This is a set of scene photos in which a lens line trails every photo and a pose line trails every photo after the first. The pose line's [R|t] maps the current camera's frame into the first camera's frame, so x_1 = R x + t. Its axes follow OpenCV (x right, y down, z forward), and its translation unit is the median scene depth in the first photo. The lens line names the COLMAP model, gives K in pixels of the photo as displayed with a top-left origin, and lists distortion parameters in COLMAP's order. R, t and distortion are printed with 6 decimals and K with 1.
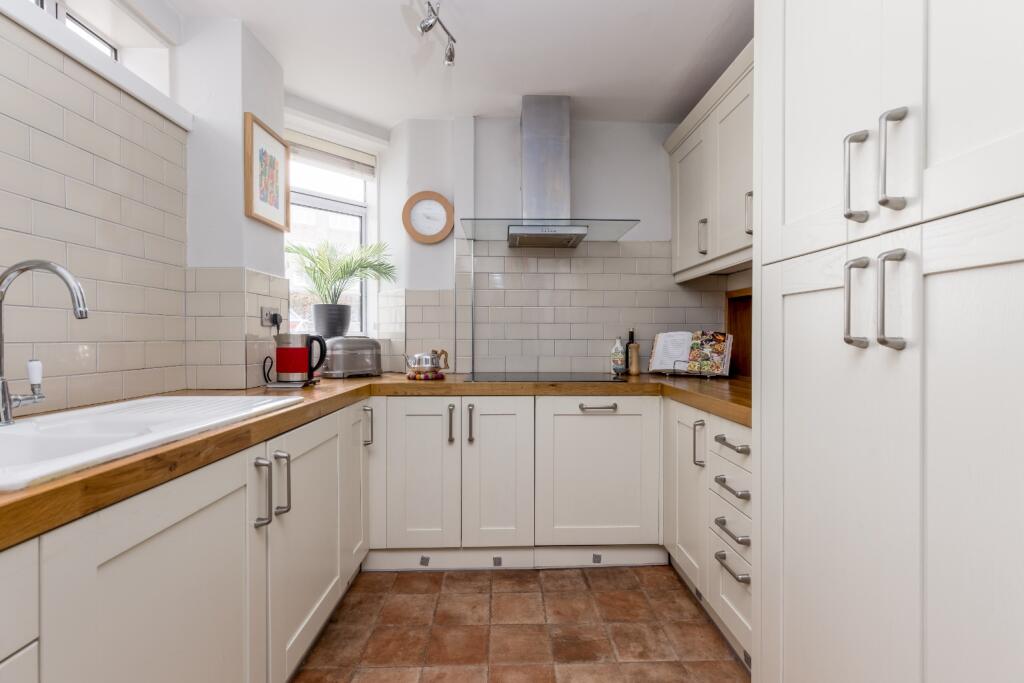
lens RADIAL K [[459.6, 0, 517.8], [0, 459.6, 339.8], [0, 0, 1]] dist [0.001905, -0.000090]
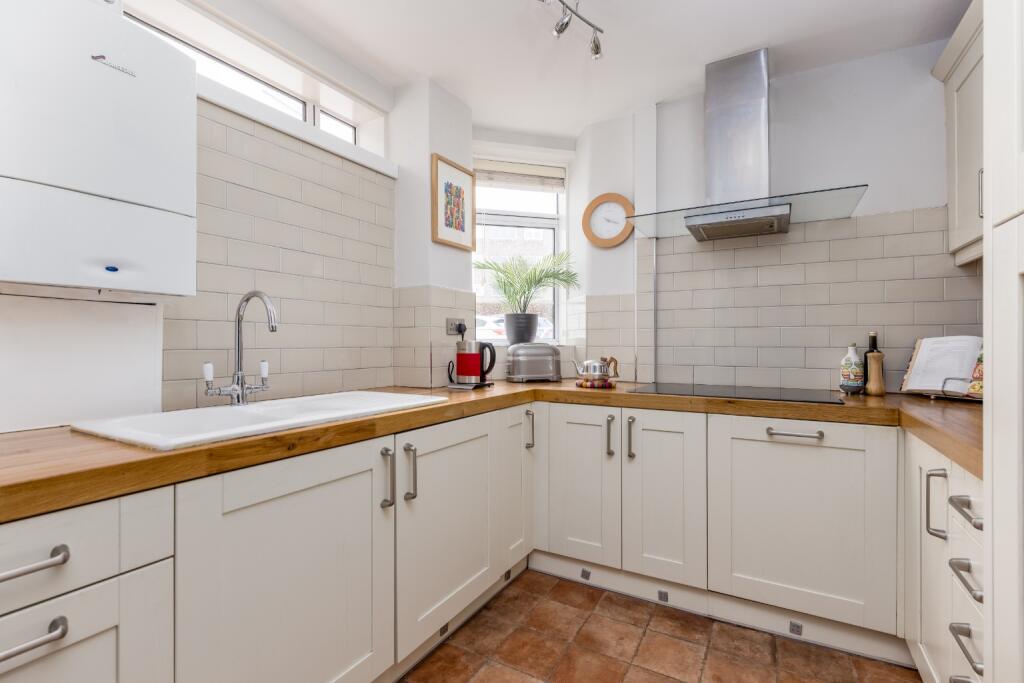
lens RADIAL K [[459.6, 0, 515.3], [0, 459.6, 342.8], [0, 0, 1]] dist [0.001905, -0.000090]
pose [[0.858296, -0.001235, -0.513153, 0.176113], [-0.002045, 0.999981, -0.005828, -0.002597], [0.513151, 0.006051, 0.858277, 0.090082]]
